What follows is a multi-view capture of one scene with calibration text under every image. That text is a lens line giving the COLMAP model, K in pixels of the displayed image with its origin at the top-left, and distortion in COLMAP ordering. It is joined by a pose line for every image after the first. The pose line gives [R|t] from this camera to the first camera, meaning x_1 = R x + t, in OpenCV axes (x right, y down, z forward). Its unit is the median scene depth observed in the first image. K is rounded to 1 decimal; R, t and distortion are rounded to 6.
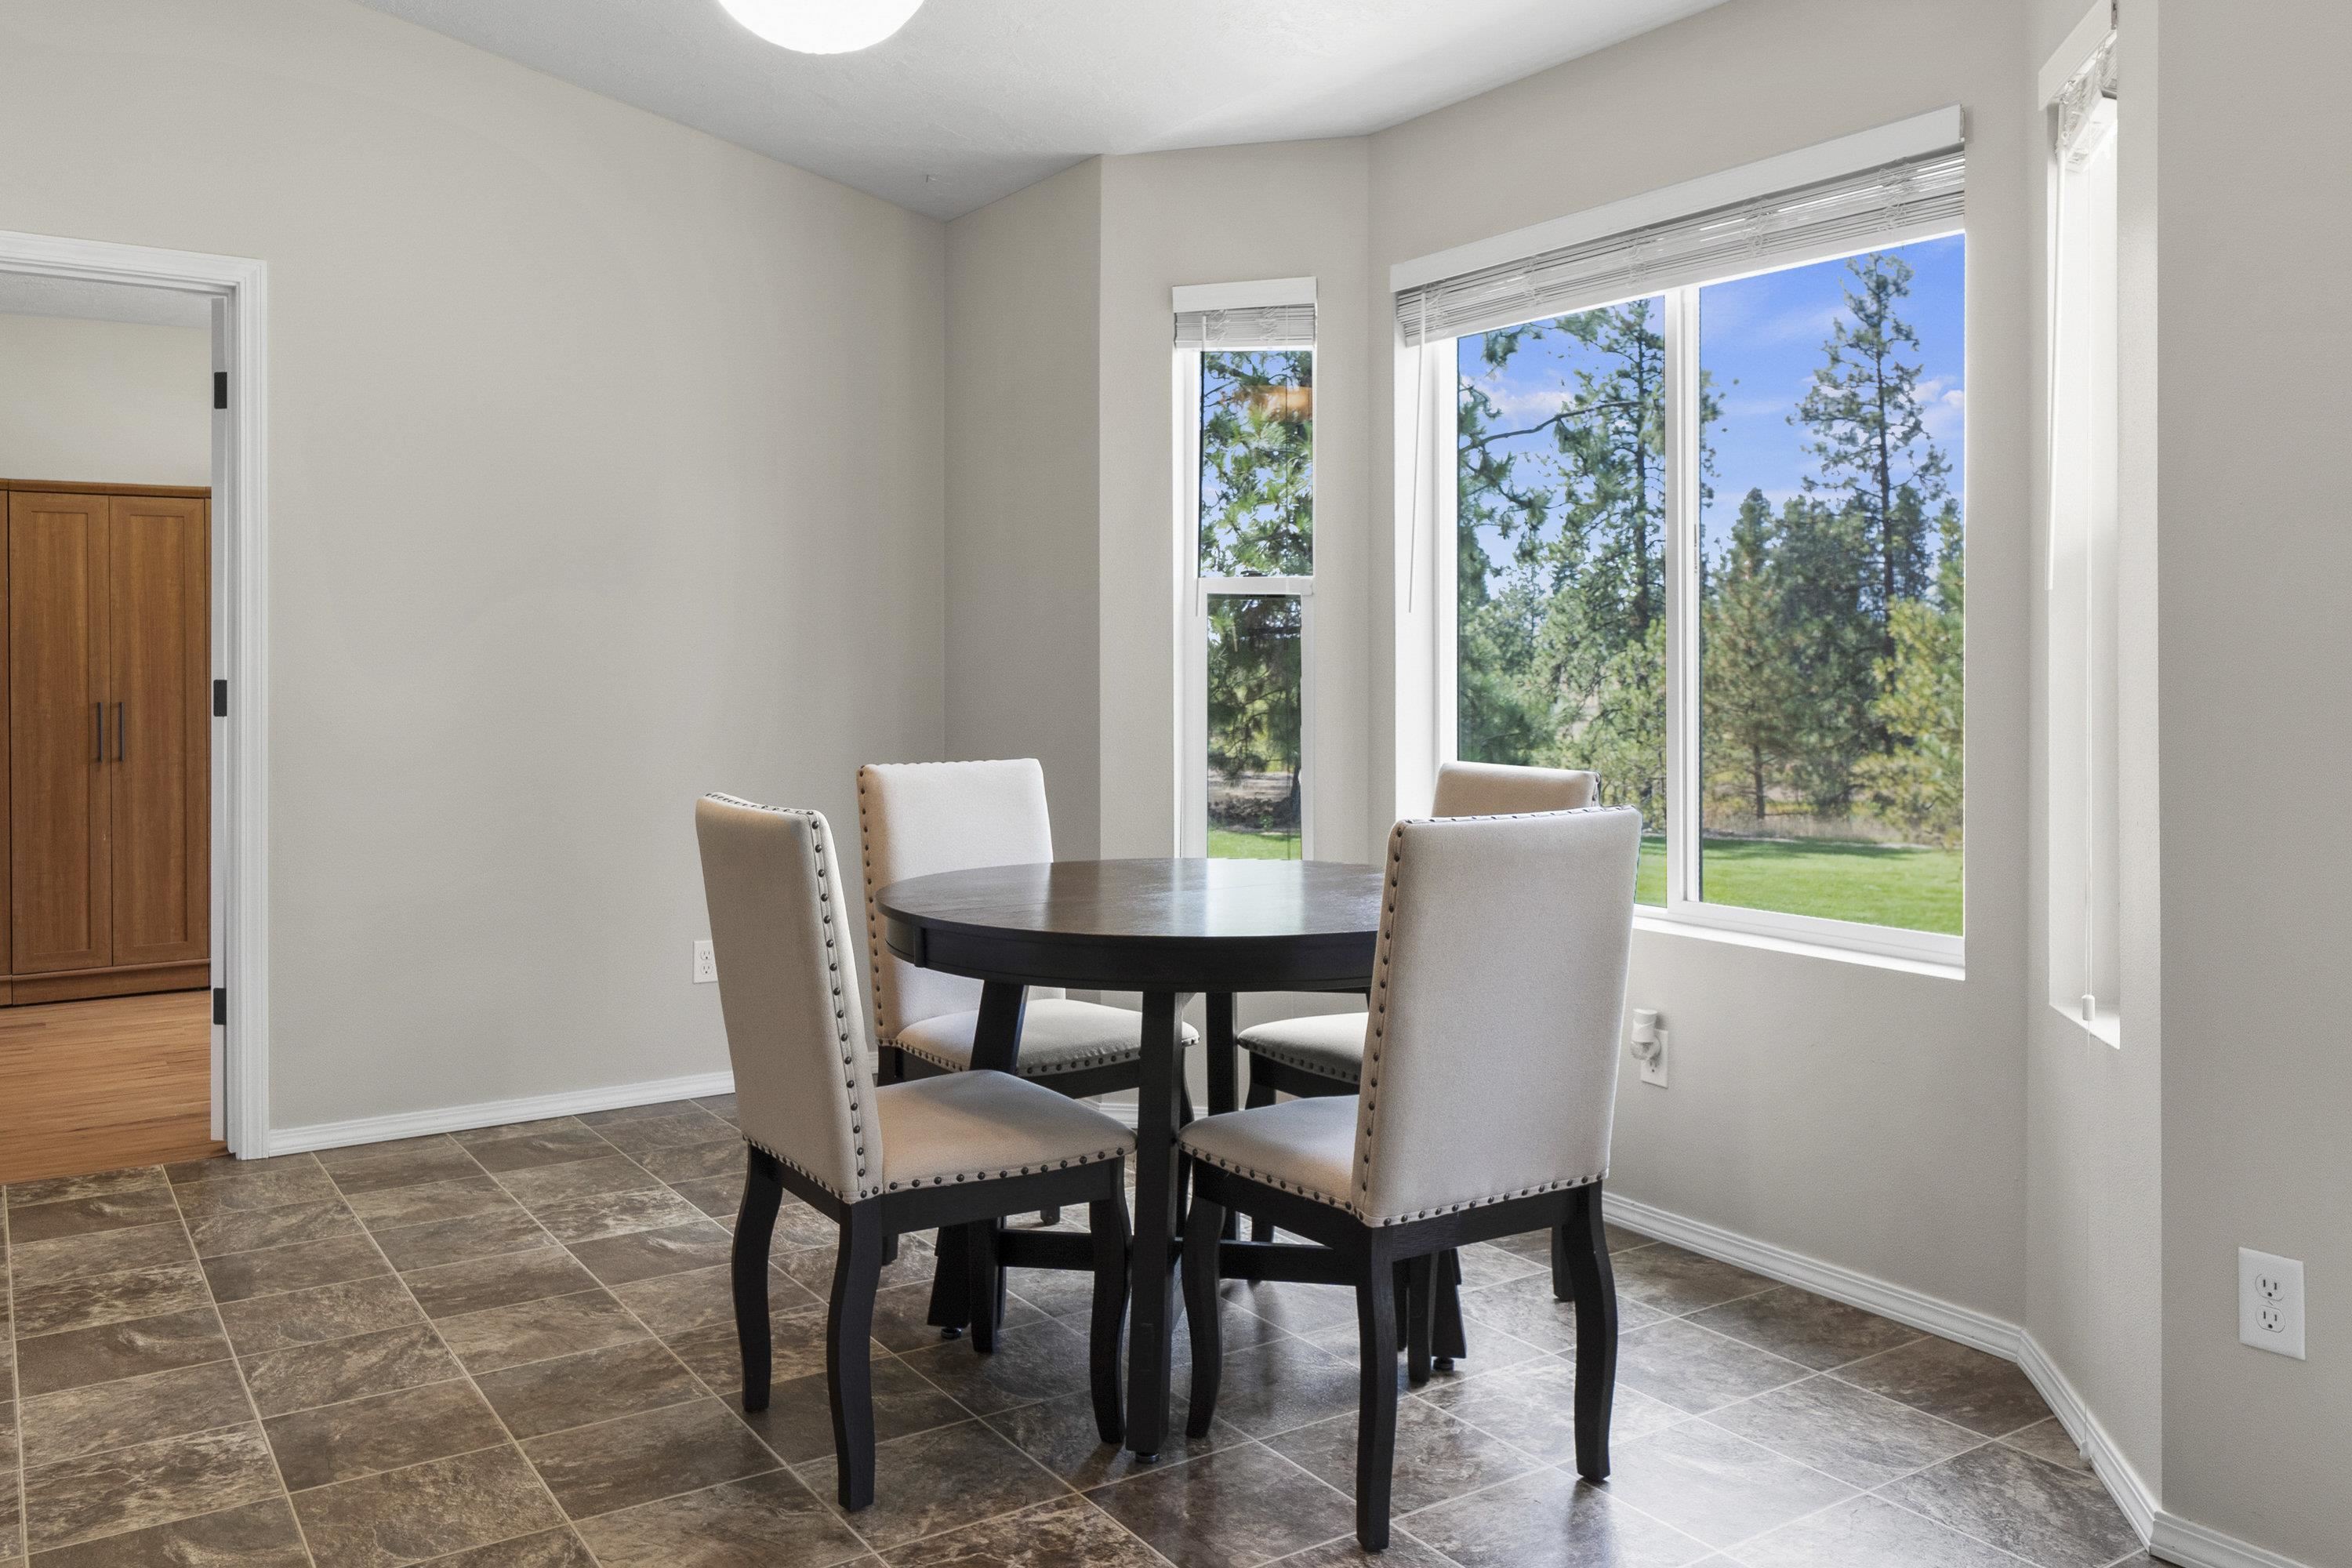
lens RADIAL K [[1808.7, 0, 1189.2], [0, 1808.7, 667.5], [0, 0, 1]] dist [0.004732, -0.003858]
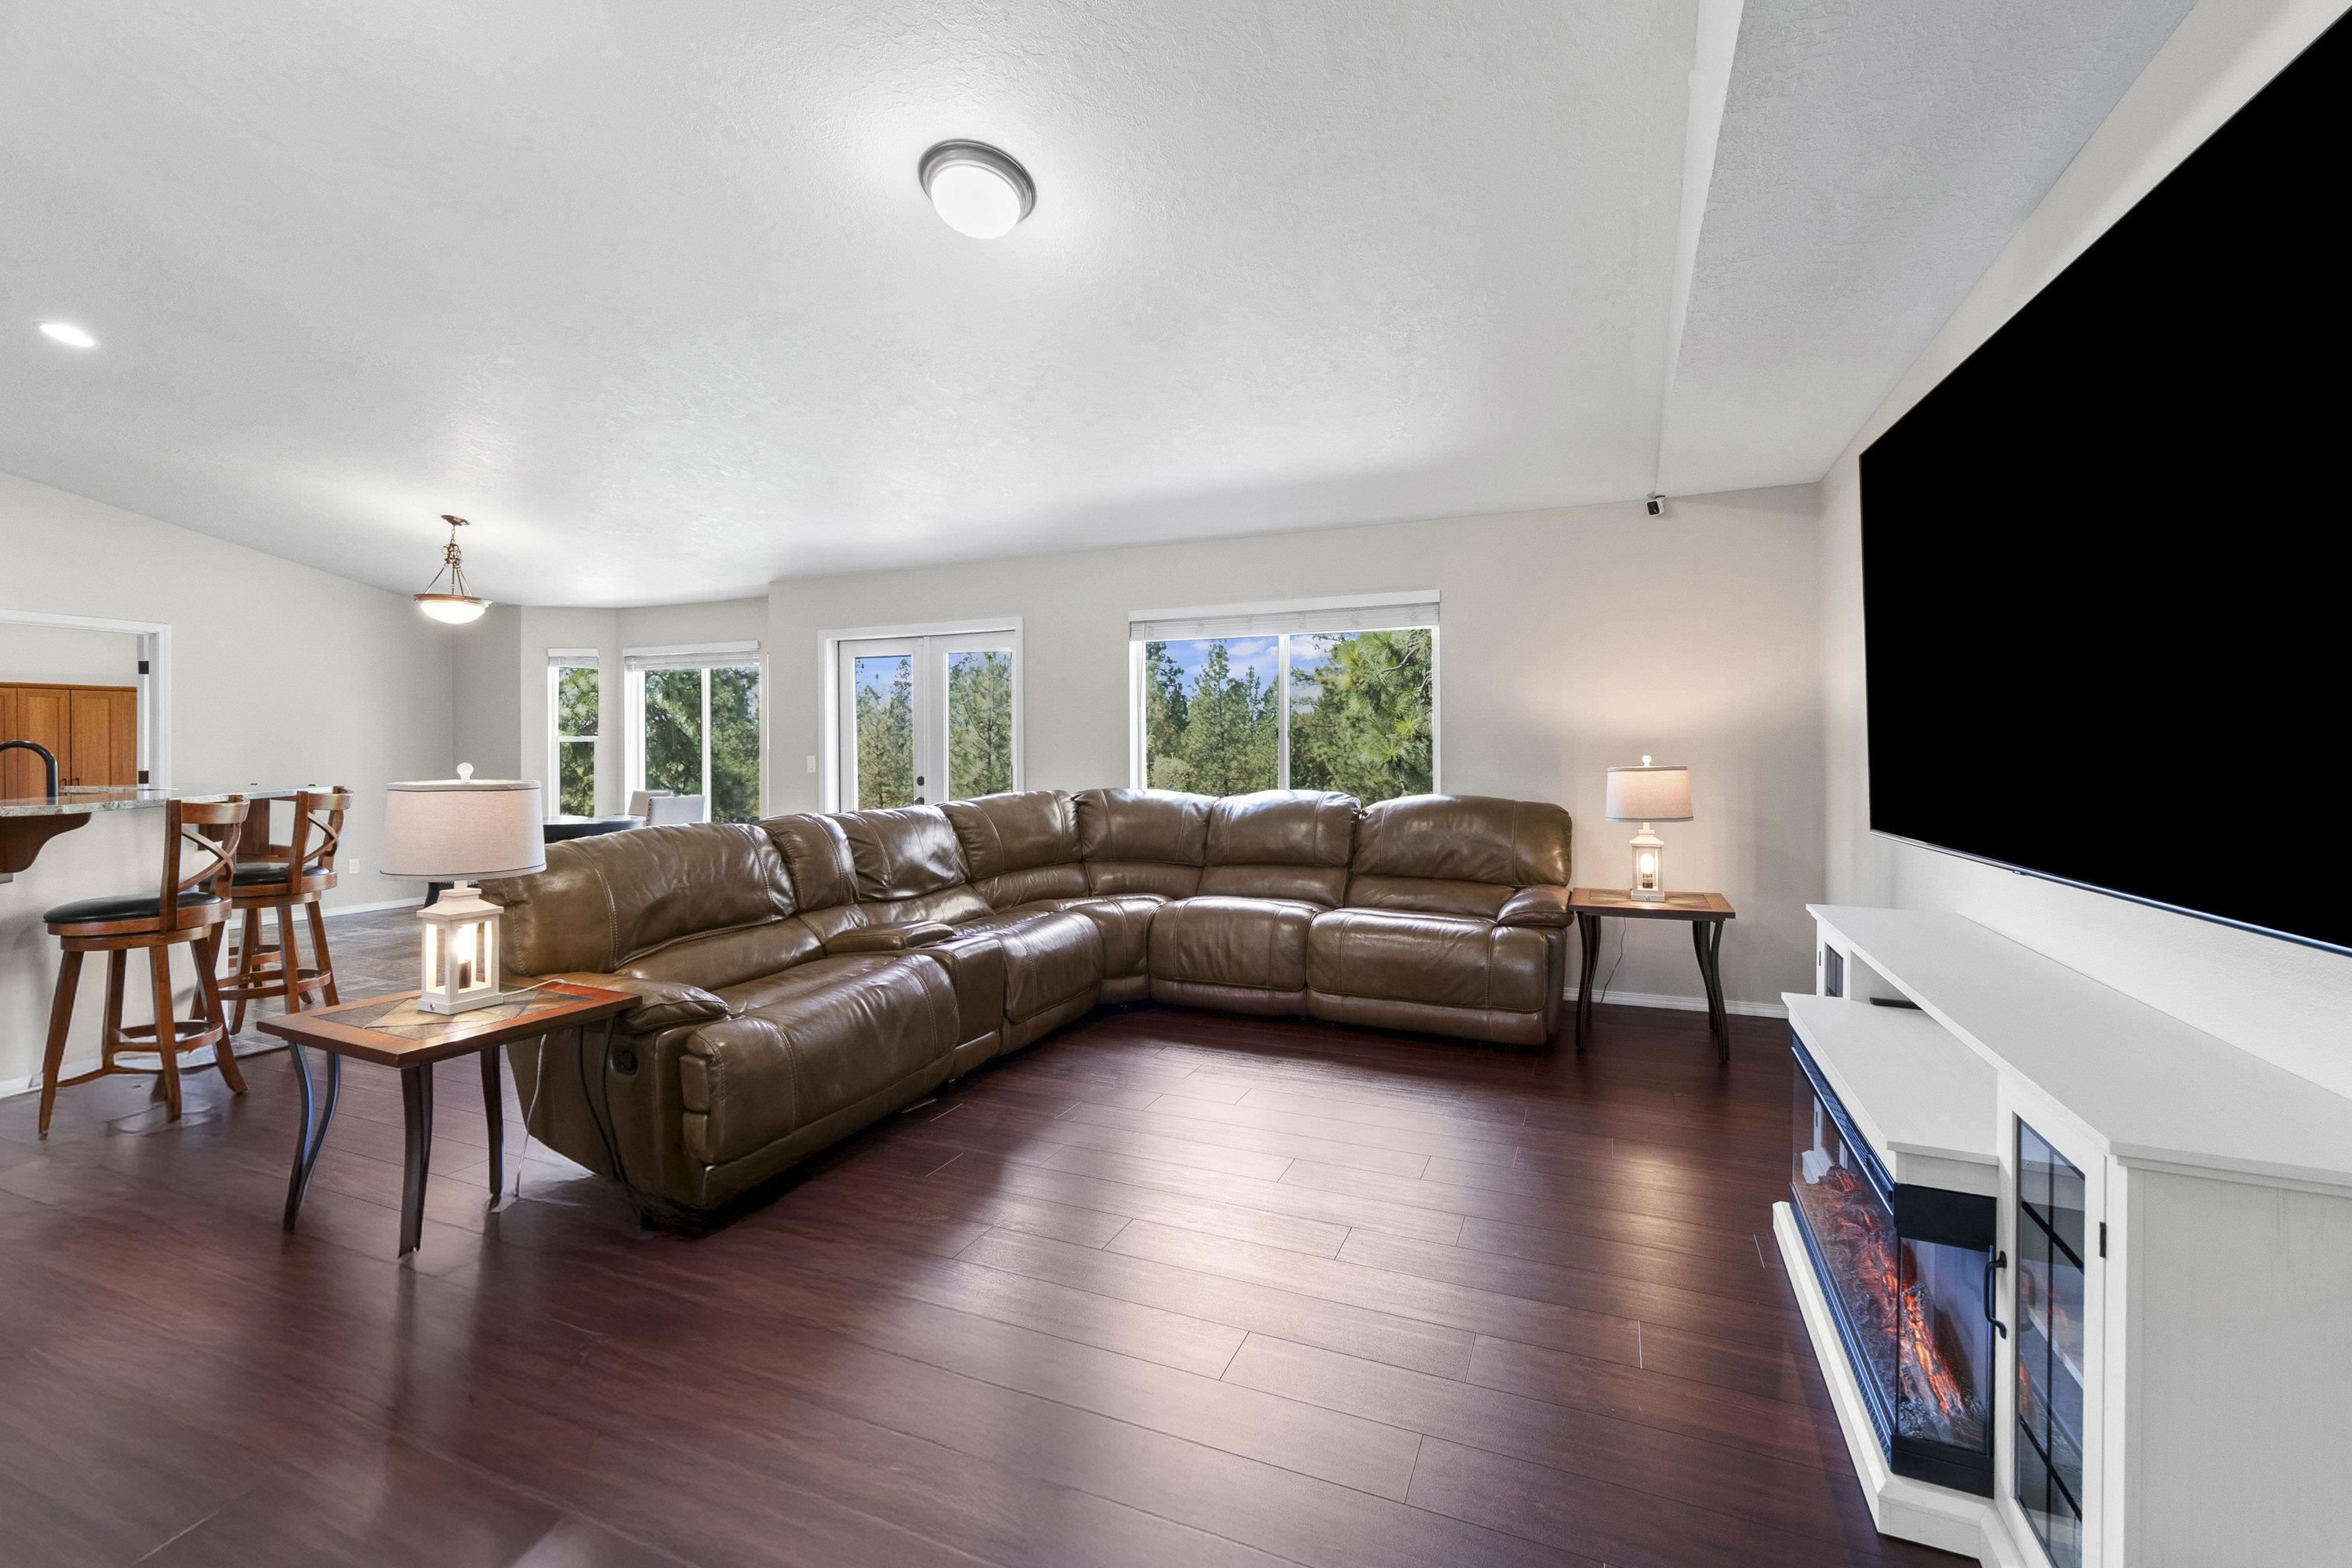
lens RADIAL K [[989.6, 0, 1182.1], [0, 989.6, 754.0], [0, 0, 1]] dist [0.003875, 0.000891]
pose [[0.841340, -0.000687, 0.540506, -0.019450], [0.000558, 1.000000, 0.000402, -0.026664], [-0.540506, -0.000036, 0.841340, -1.644236]]
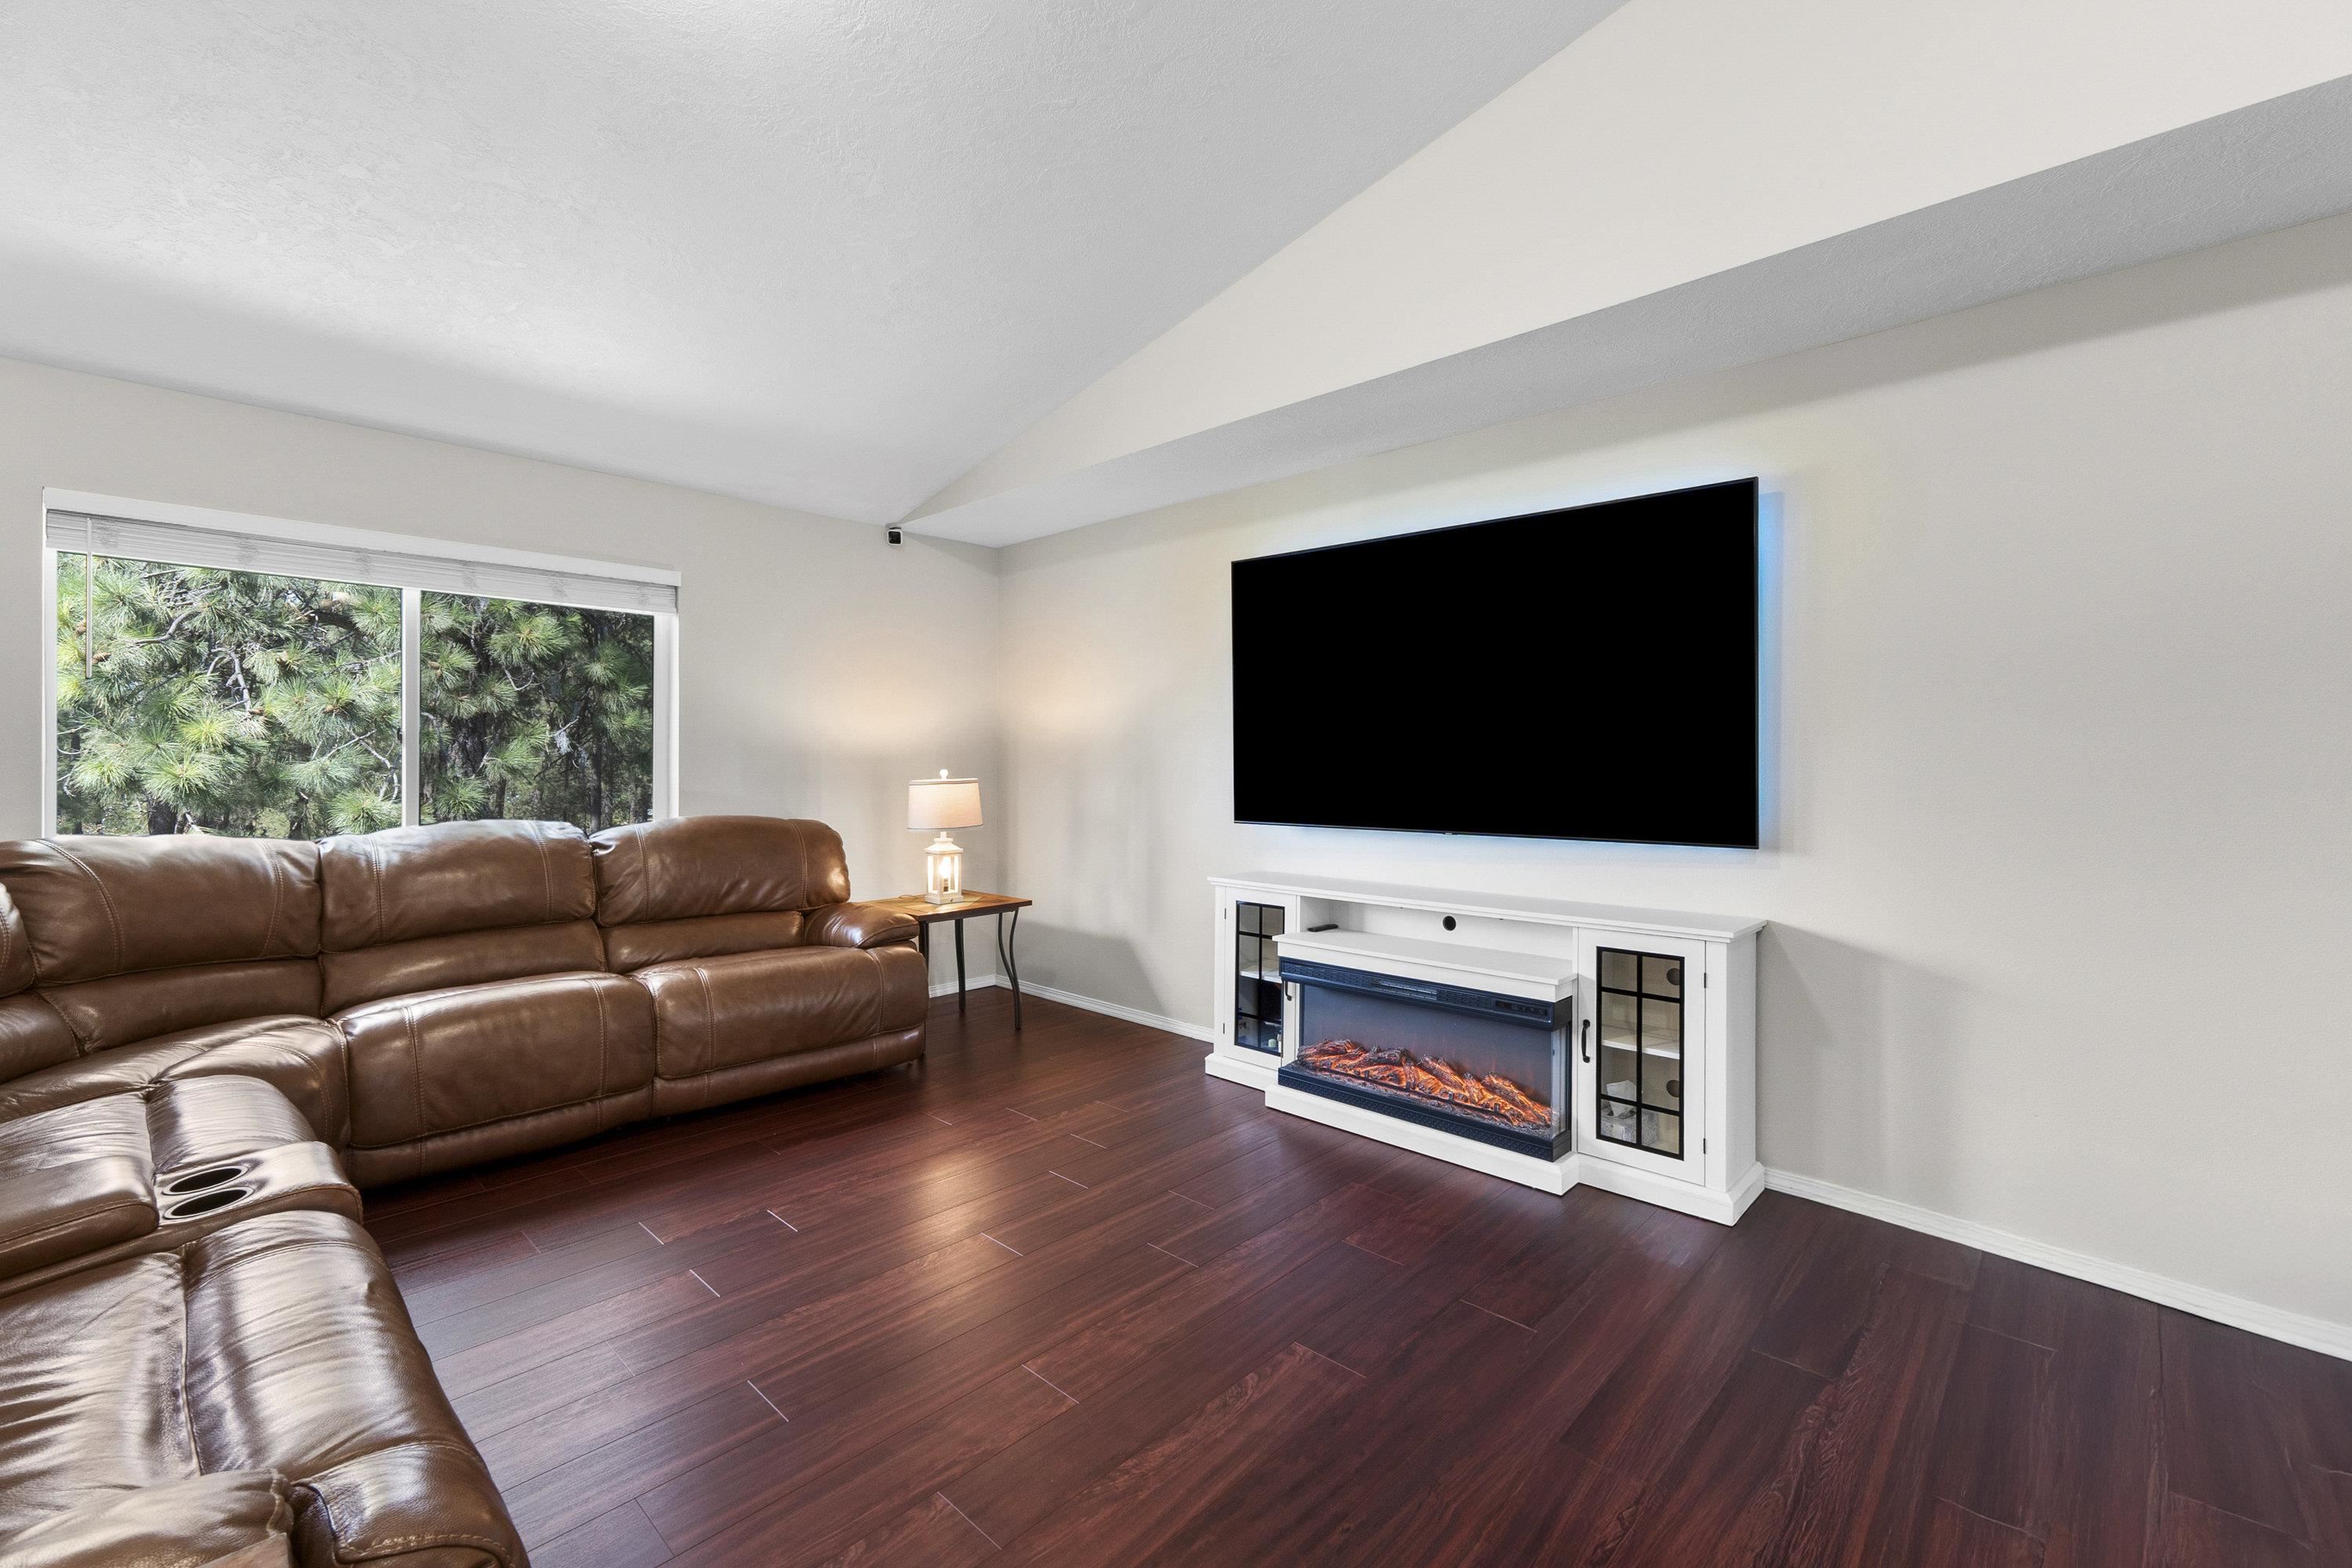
lens RADIAL K [[980.0, 0, 1182.6], [0, 980.0, 777.4], [0, 0, 1]] dist [0.002103, 0.000264]
pose [[-0.218704, -0.007407, 0.975763, -0.256025], [0.000544, 0.999970, 0.007713, -0.023779], [-0.975791, 0.002217, -0.218694, -0.865650]]
